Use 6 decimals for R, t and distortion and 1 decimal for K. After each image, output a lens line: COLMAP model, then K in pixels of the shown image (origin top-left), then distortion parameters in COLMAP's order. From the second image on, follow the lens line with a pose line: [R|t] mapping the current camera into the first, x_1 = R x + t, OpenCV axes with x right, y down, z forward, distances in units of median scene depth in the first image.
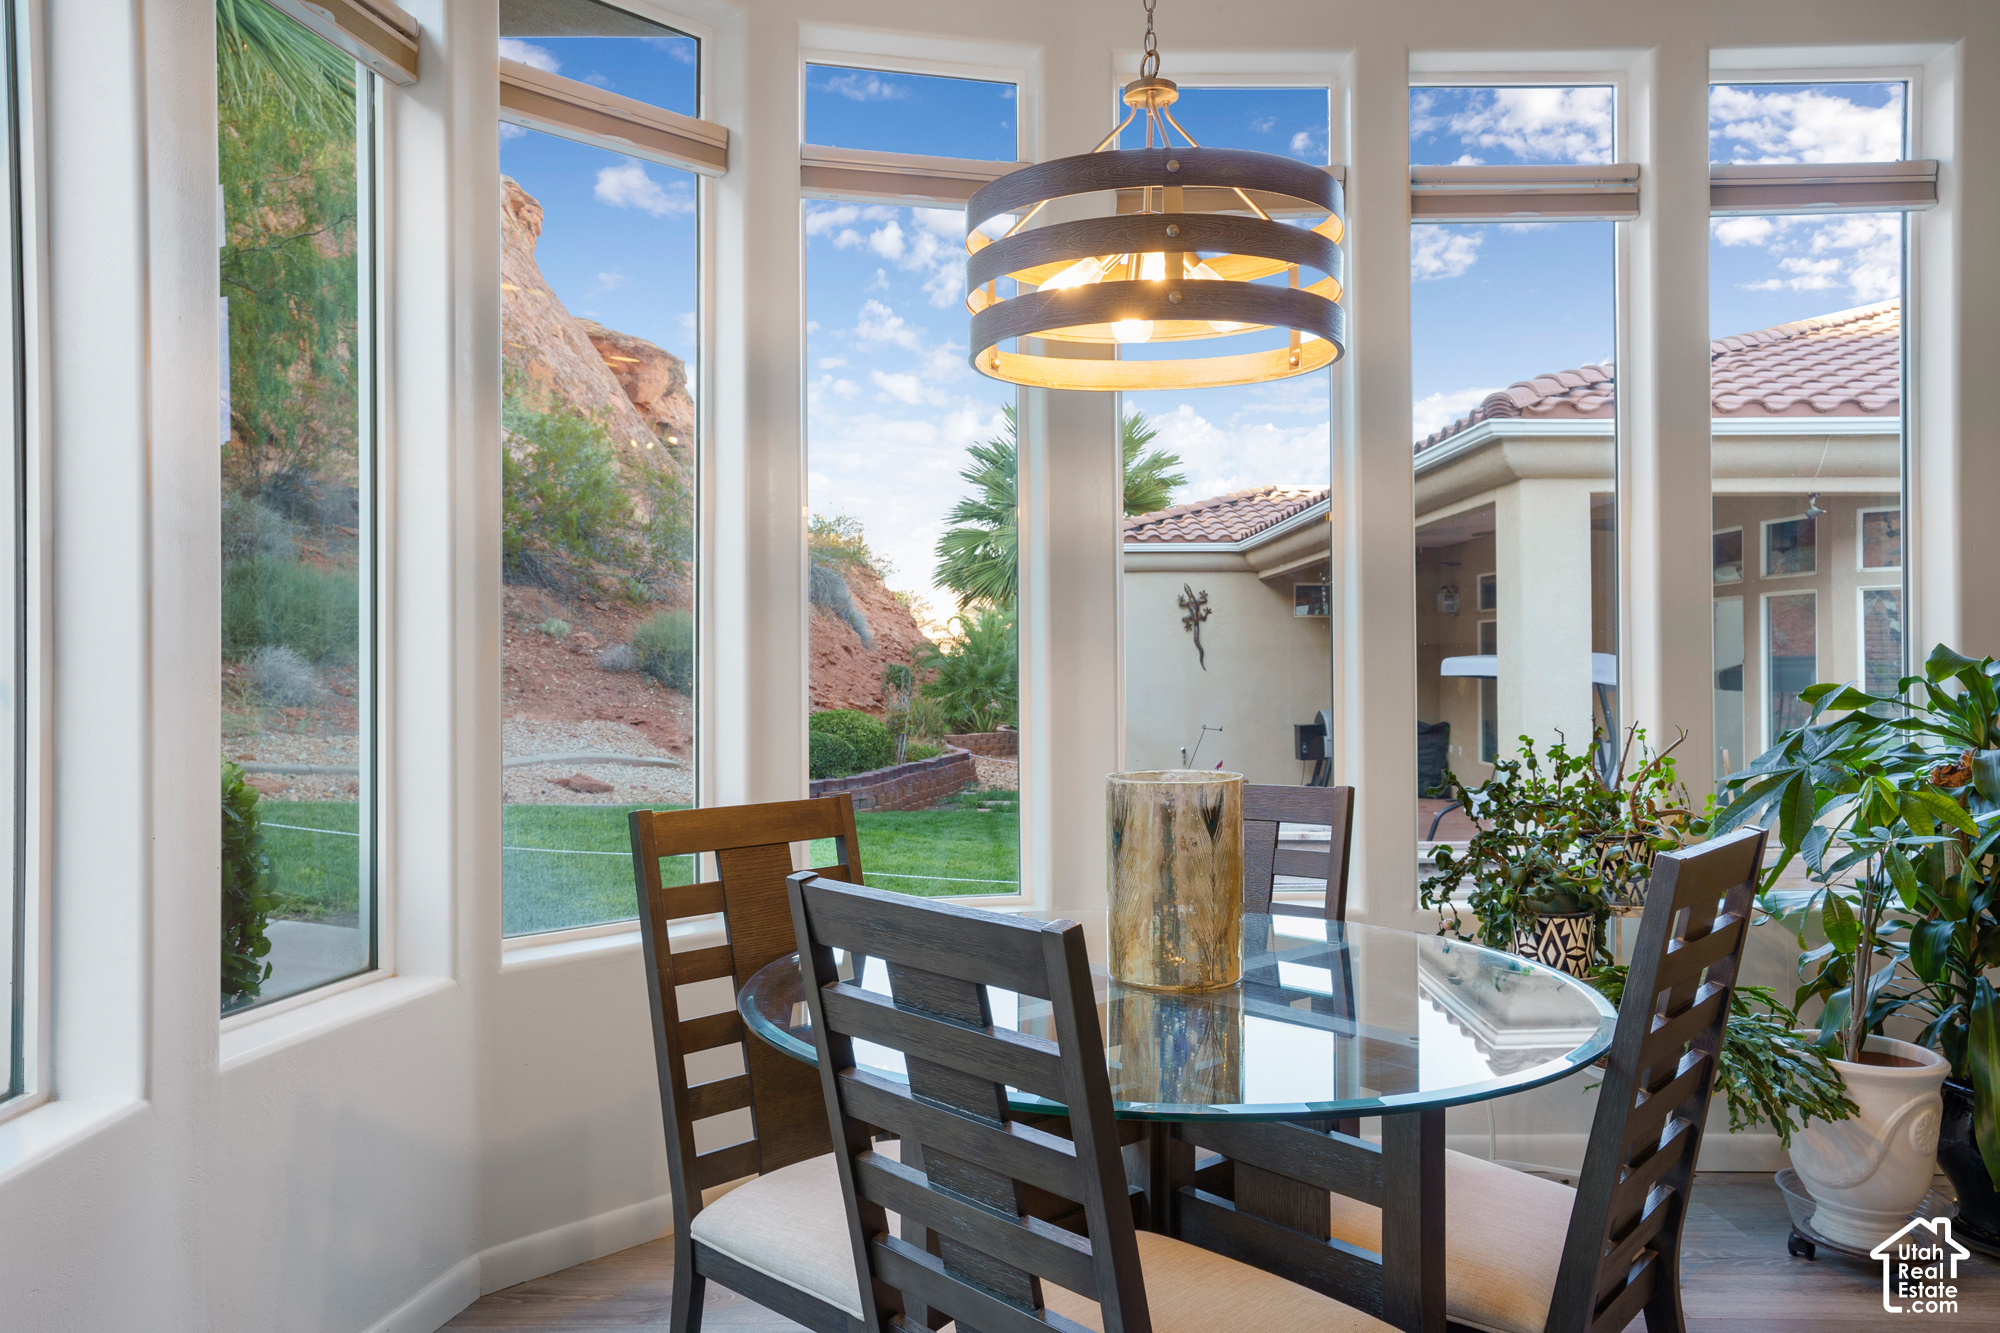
lens RADIAL K [[1454.8, 0, 1004.5], [0, 1454.8, 661.4], [0, 0, 1]] dist [0.001043, -0.000983]
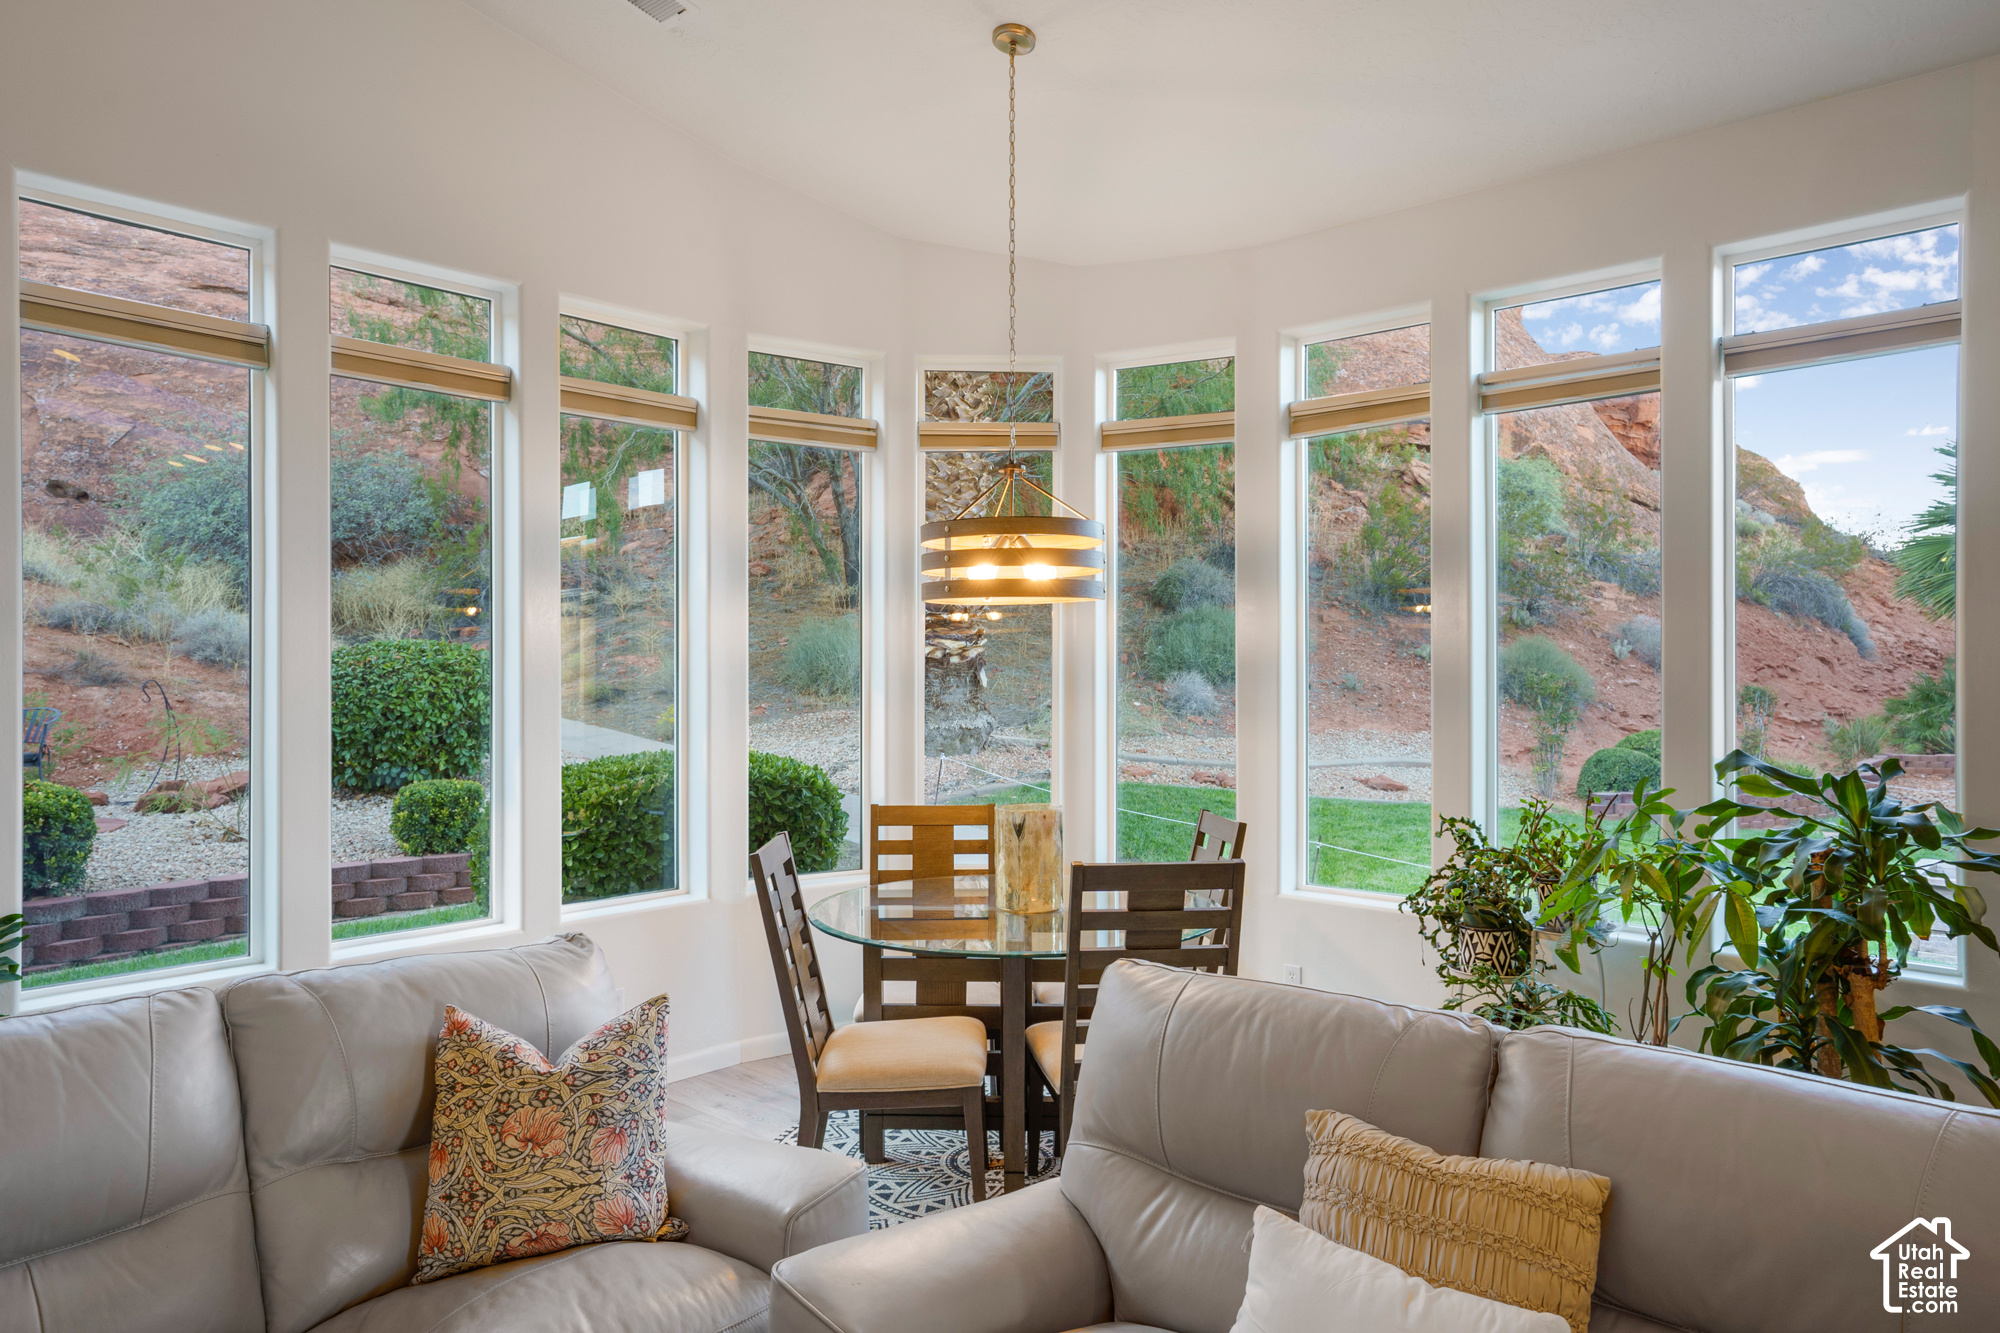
lens RADIAL K [[1292.6, 0, 1004.9], [0, 1292.6, 674.3], [0, 0, 1]] dist [-0.007583, 0.015349]
pose [[0.748941, 0.008194, -0.662586, 0.525924], [-0.003018, 0.999955, 0.008955, -0.049126], [0.662630, -0.004707, 0.748932, -0.143322]]
